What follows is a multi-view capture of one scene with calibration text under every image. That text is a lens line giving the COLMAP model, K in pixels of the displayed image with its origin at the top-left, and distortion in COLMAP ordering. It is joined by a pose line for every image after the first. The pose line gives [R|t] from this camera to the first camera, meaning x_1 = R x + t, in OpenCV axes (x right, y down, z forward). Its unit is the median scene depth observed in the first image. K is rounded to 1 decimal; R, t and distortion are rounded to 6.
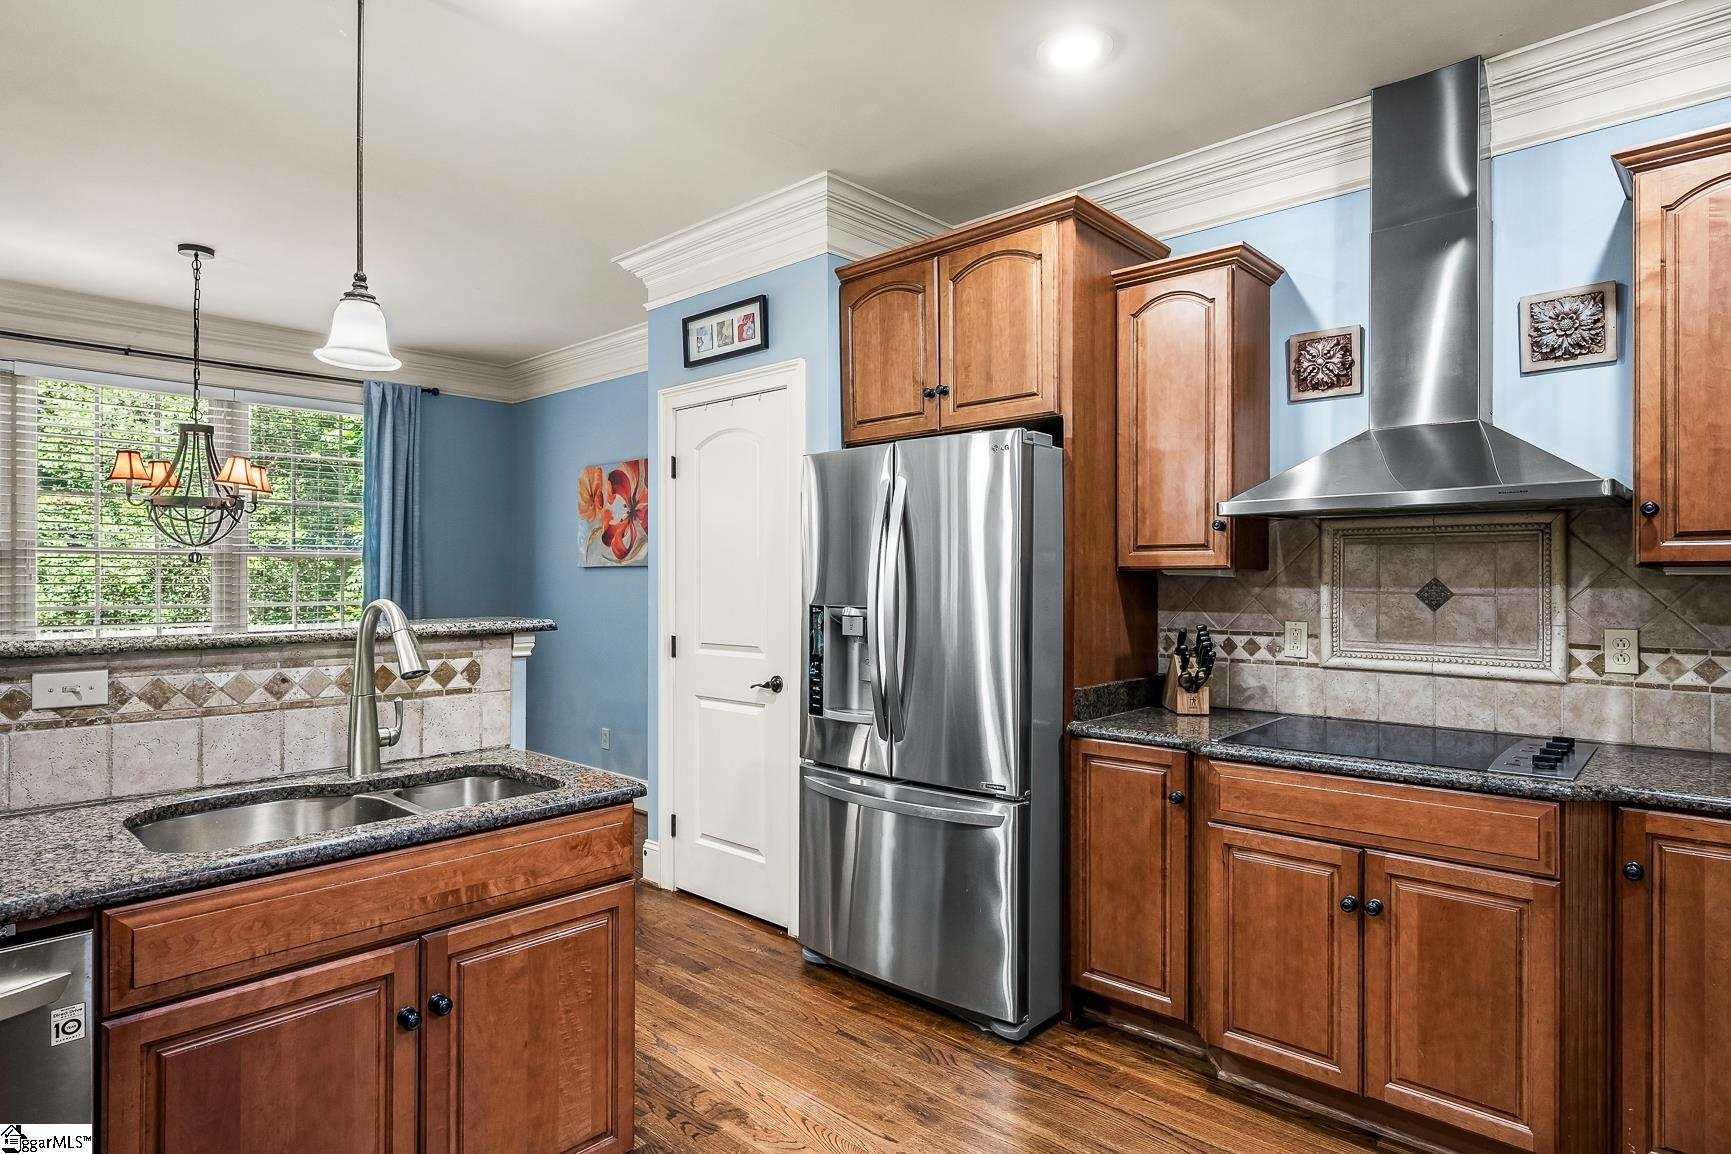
lens RADIAL K [[948.9, 0, 875.3], [0, 948.9, 579.4], [0, 0, 1]] dist [-0.003087, 0.000779]
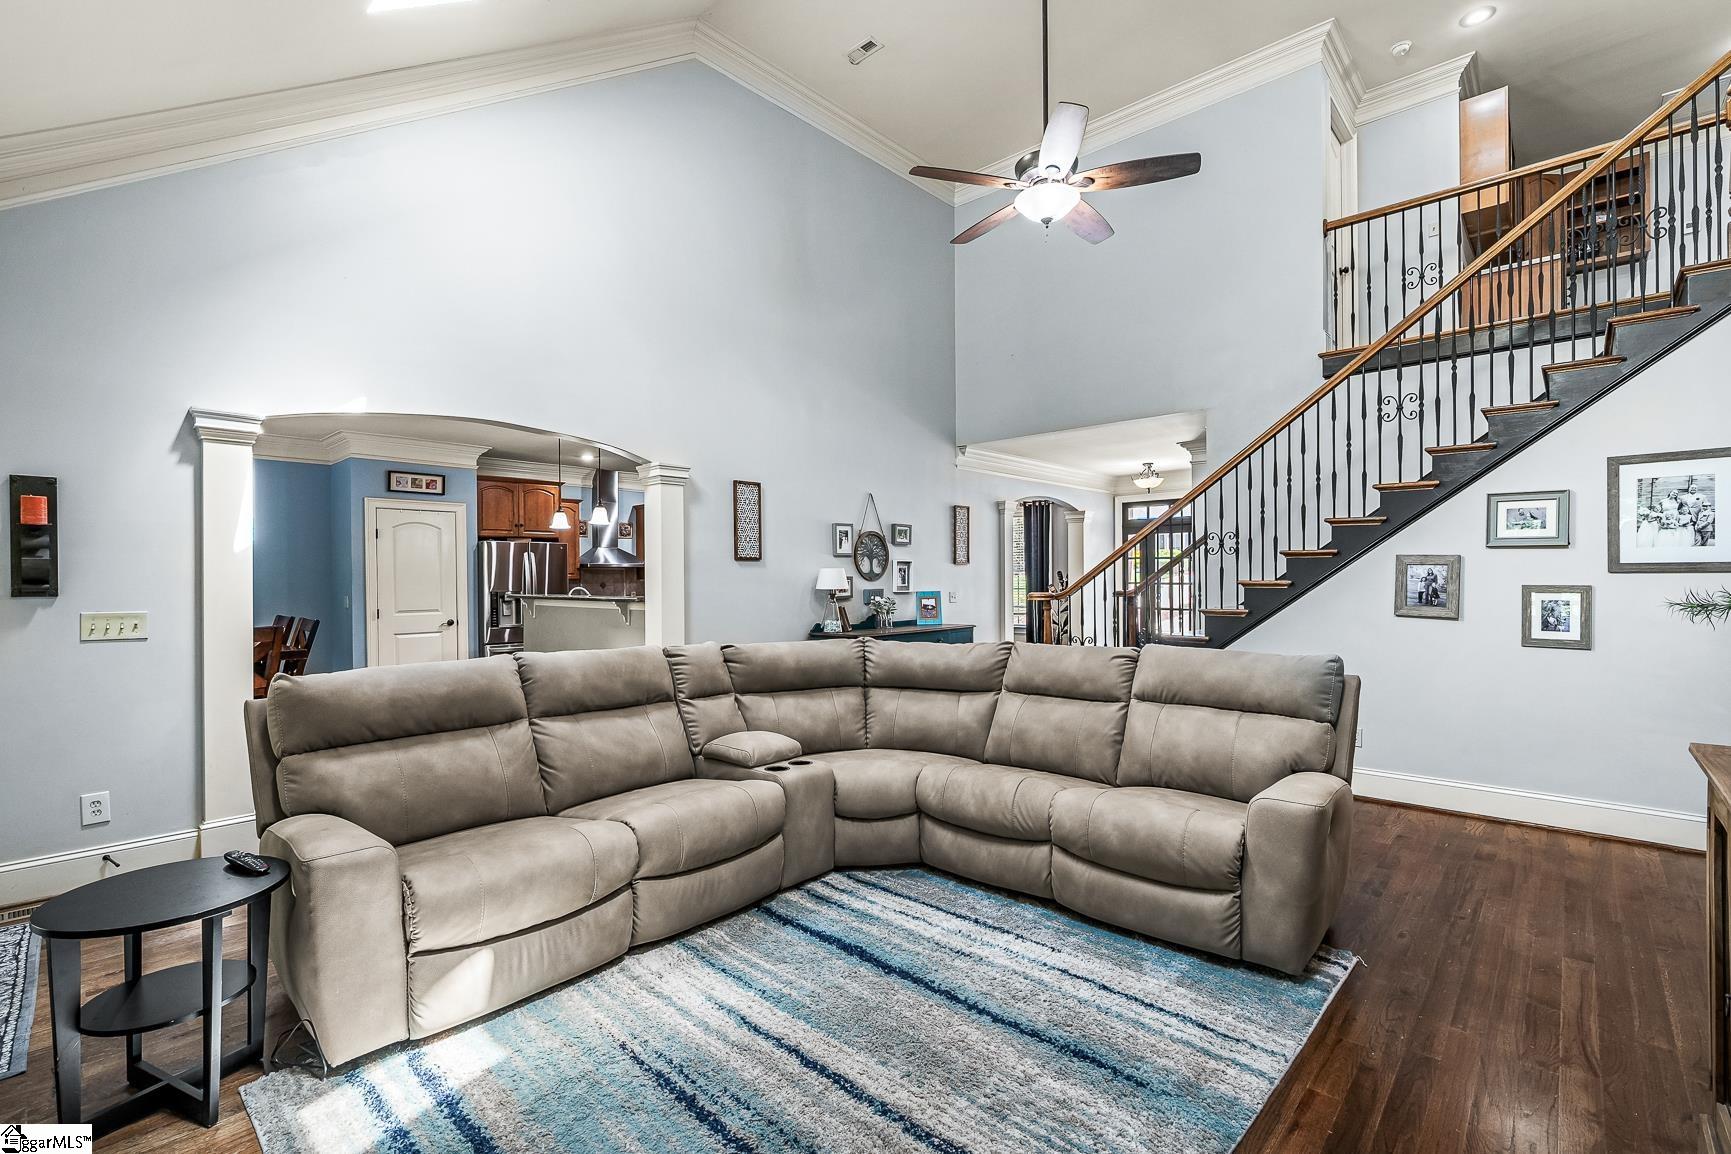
lens RADIAL K [[780.8, 0, 865.5], [0, 780.8, 577.0], [0, 0, 1]] dist [0.000123, 0.000011]
pose [[0.007461, -0.000826, 0.999972, -3.132157], [0.005287, 0.999986, 0.000786, -0.018926], [-0.999958, 0.005281, 0.007465, -0.252556]]
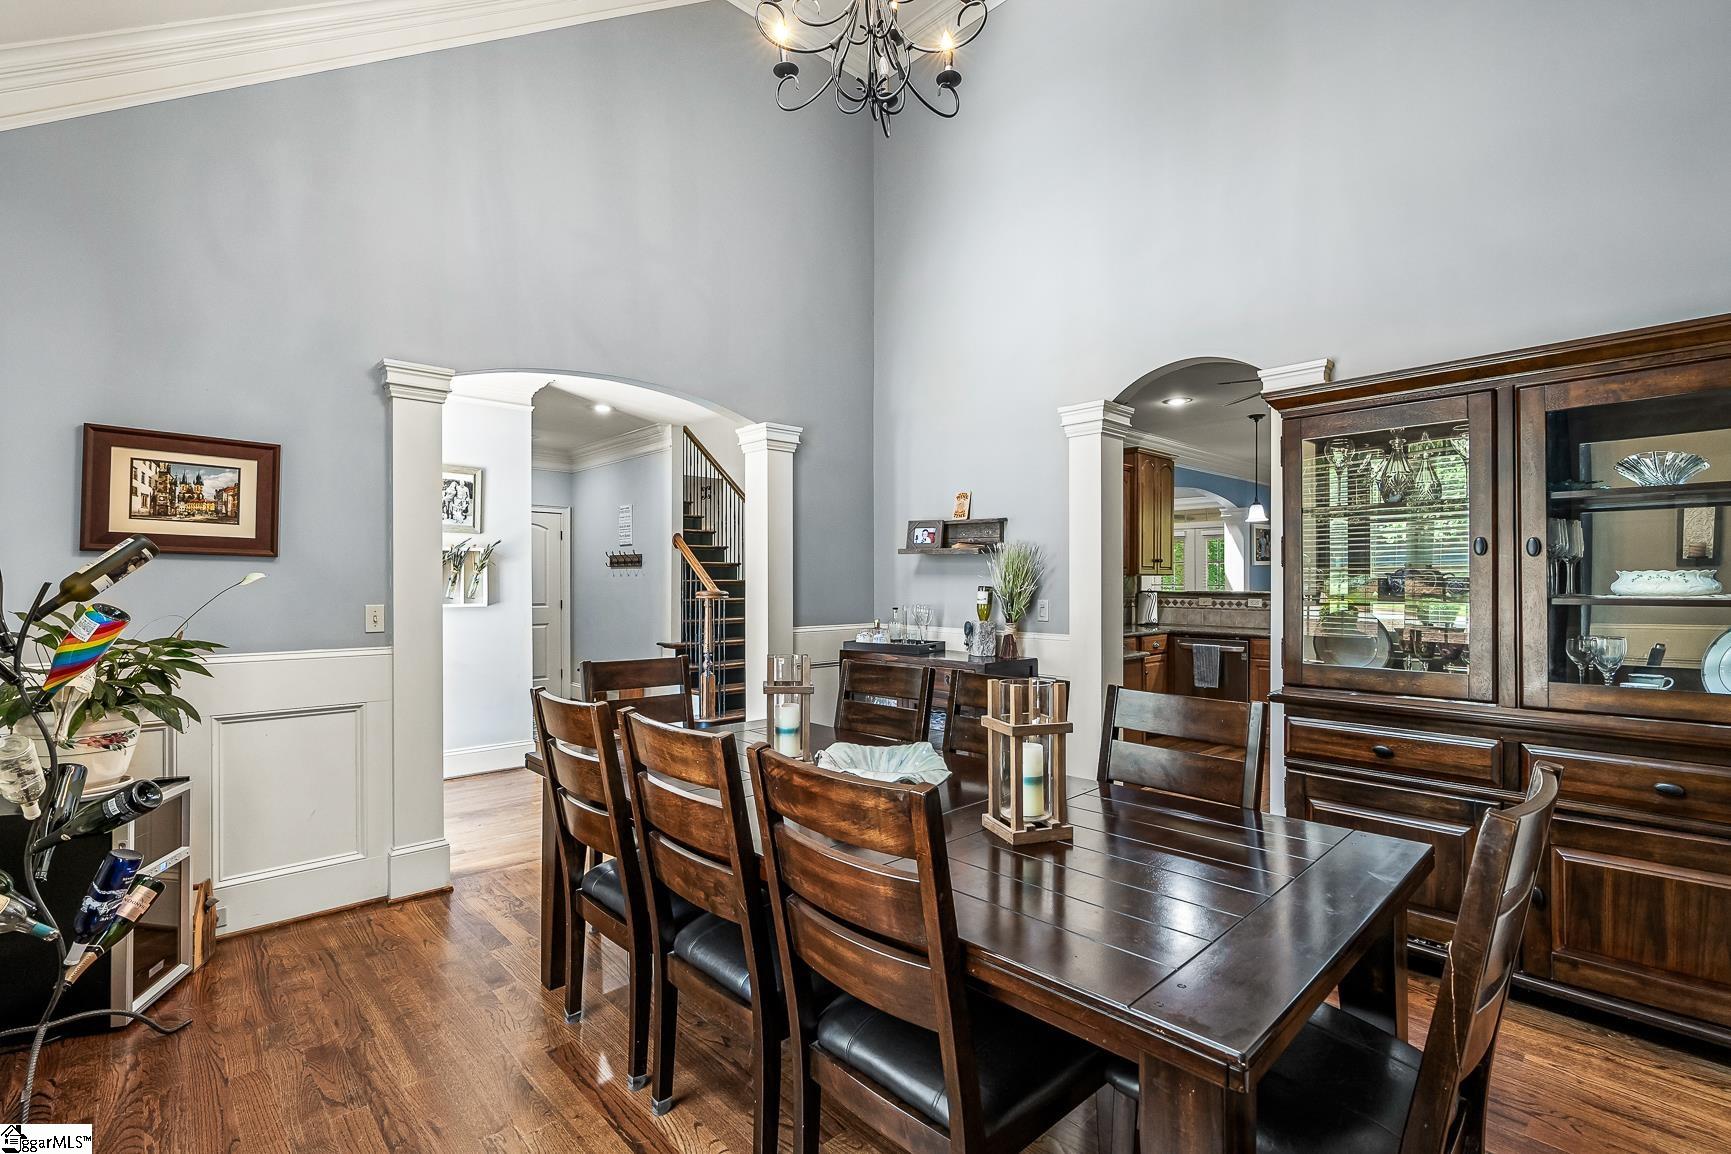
lens RADIAL K [[780.8, 0, 865.5], [0, 780.8, 577.0], [0, 0, 1]] dist [0.000123, 0.000011]
pose [[-0.076300, -0.004137, -0.997076, 1.962462], [0.000573, 0.999991, -0.004193, 0.006035], [0.997085, -0.000891, -0.076297, -0.443650]]
